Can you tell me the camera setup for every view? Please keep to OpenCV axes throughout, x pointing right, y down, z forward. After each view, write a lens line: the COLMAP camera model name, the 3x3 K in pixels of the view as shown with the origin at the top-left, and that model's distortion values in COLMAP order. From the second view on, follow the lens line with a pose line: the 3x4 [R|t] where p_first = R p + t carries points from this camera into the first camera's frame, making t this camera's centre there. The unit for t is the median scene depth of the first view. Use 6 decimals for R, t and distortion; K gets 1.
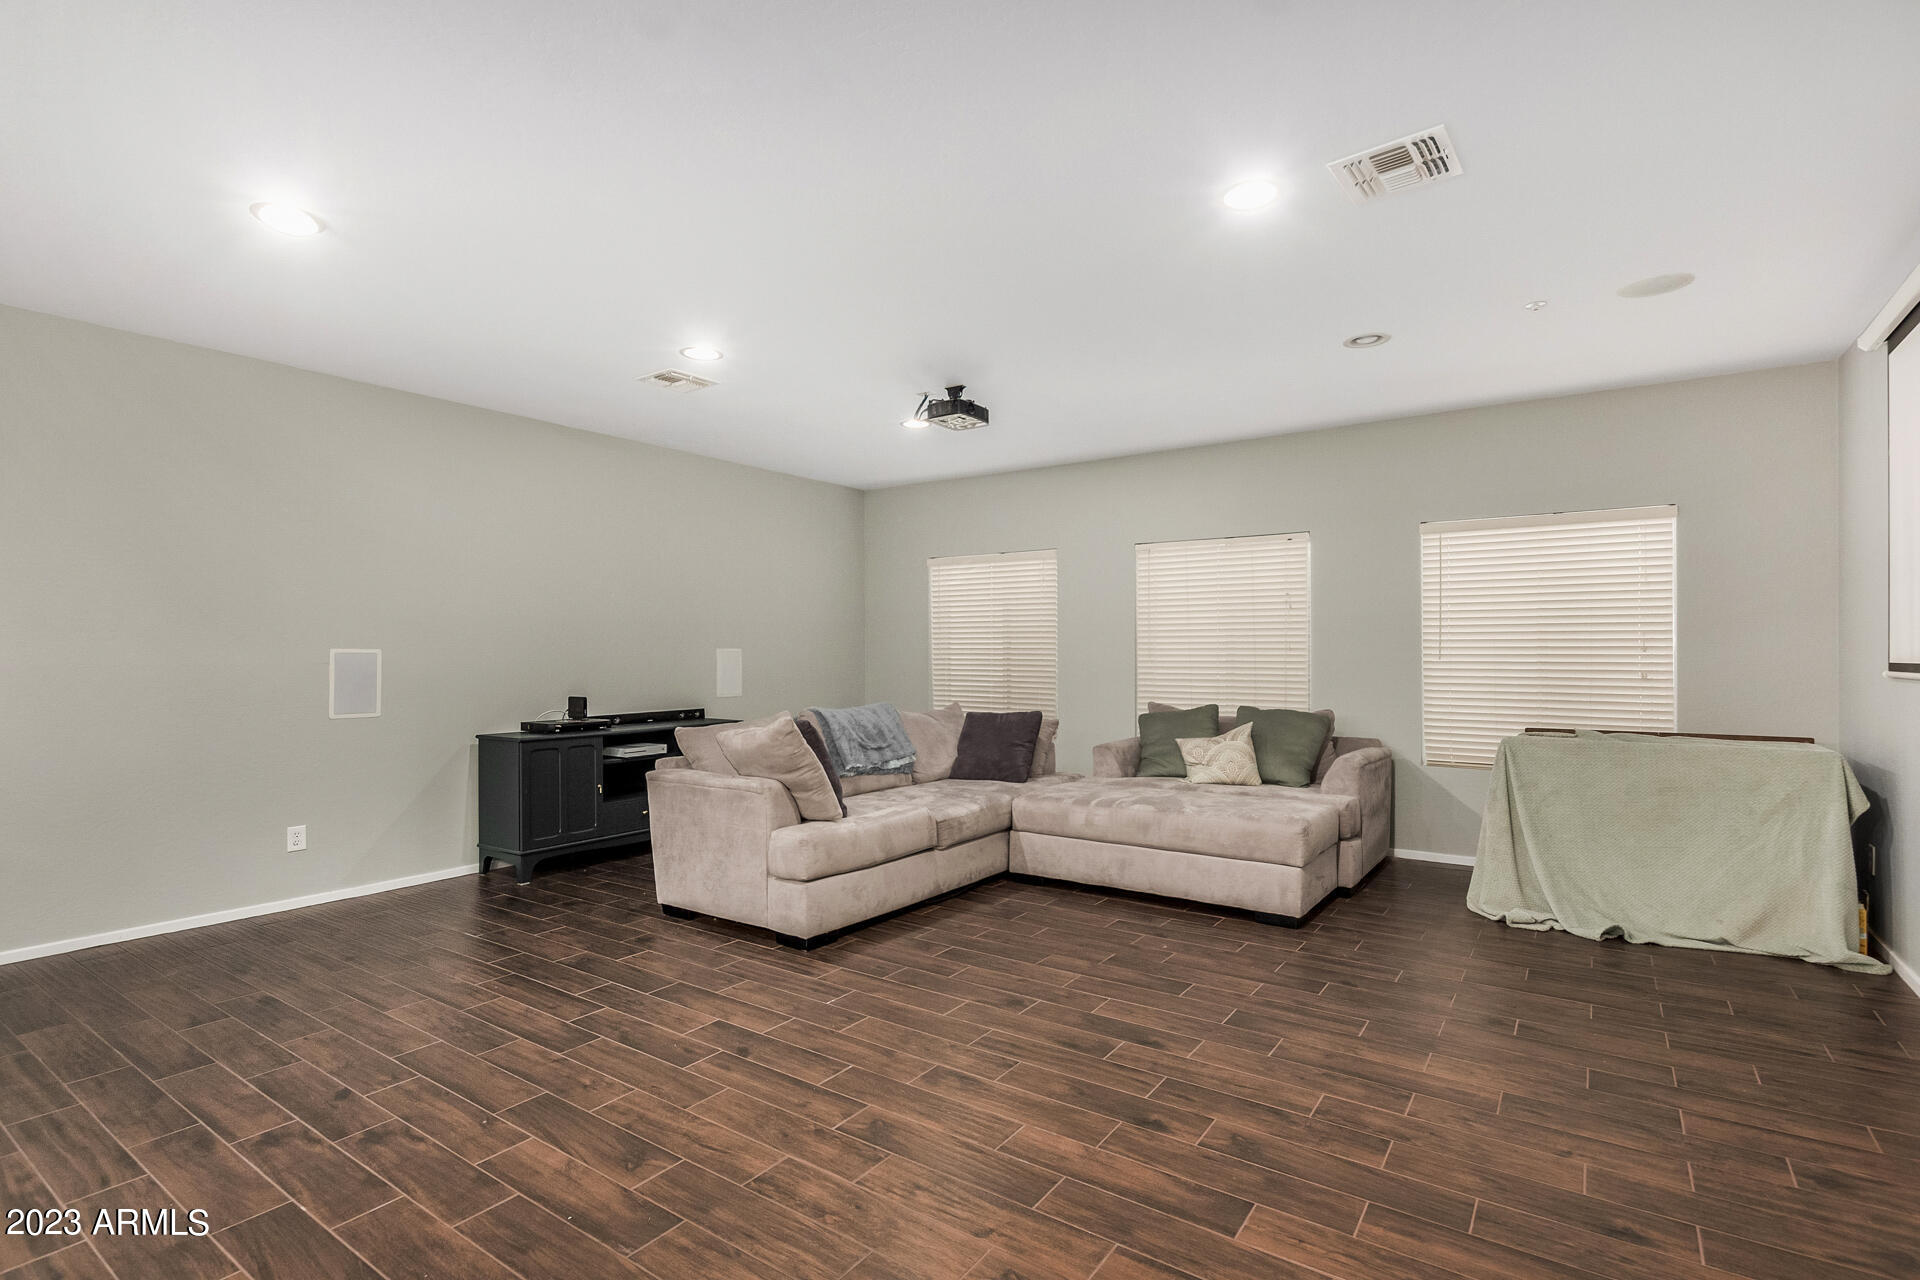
lens RADIAL K [[895.4, 0, 1006.6], [0, 895.4, 653.3], [0, 0, 1]] dist [0.004443, -0.000206]
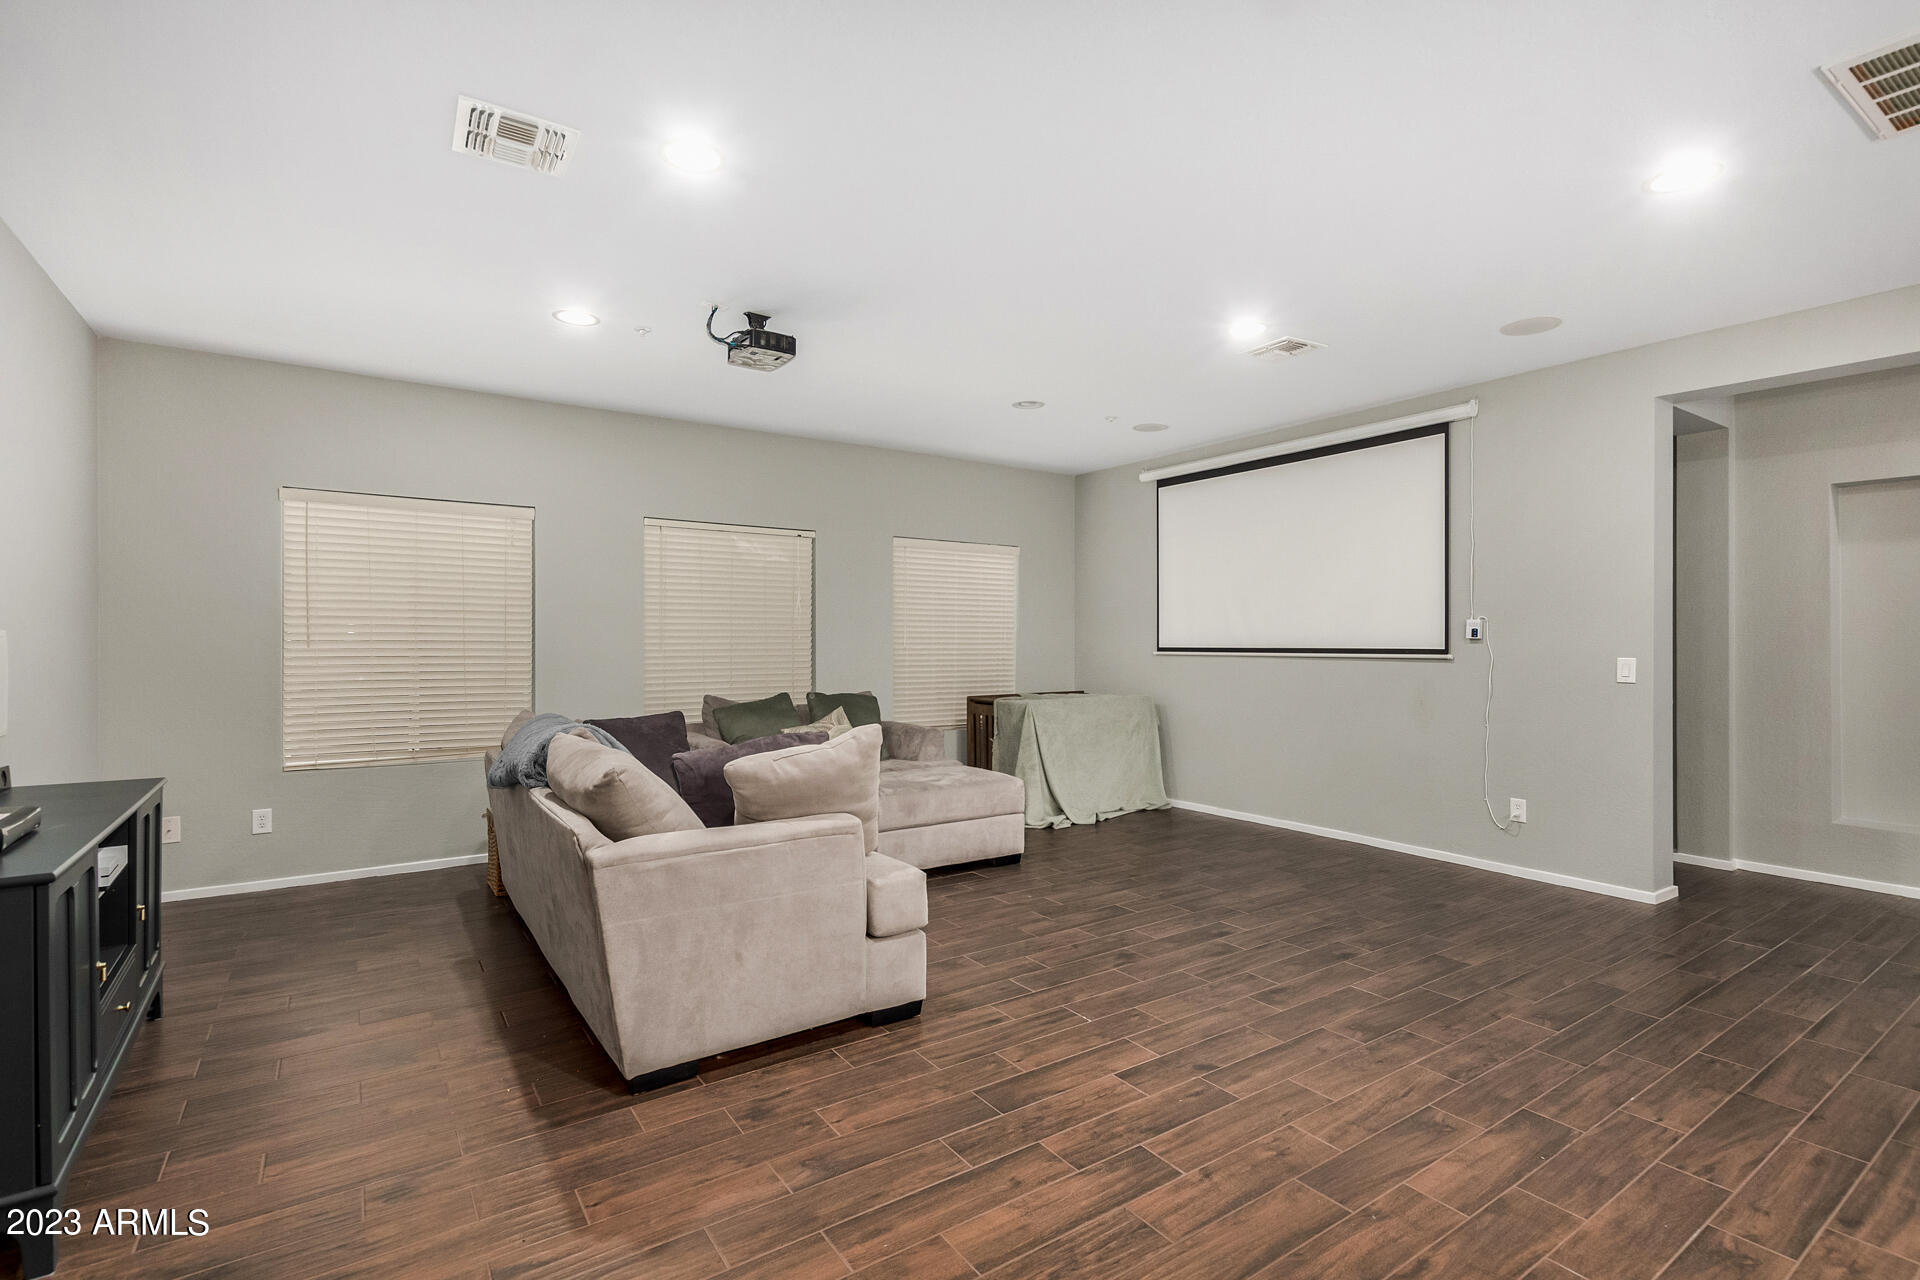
lens RADIAL K [[895.4, 0, 954.7], [0, 895.4, 639.9], [0, 0, 1]] dist [0.004443, -0.000206]
pose [[0.377026, 0.003442, 0.926196, -1.169341], [0.000057, 0.999993, -0.003739, 0.003122], [-0.926203, 0.001463, 0.377023, 0.827249]]
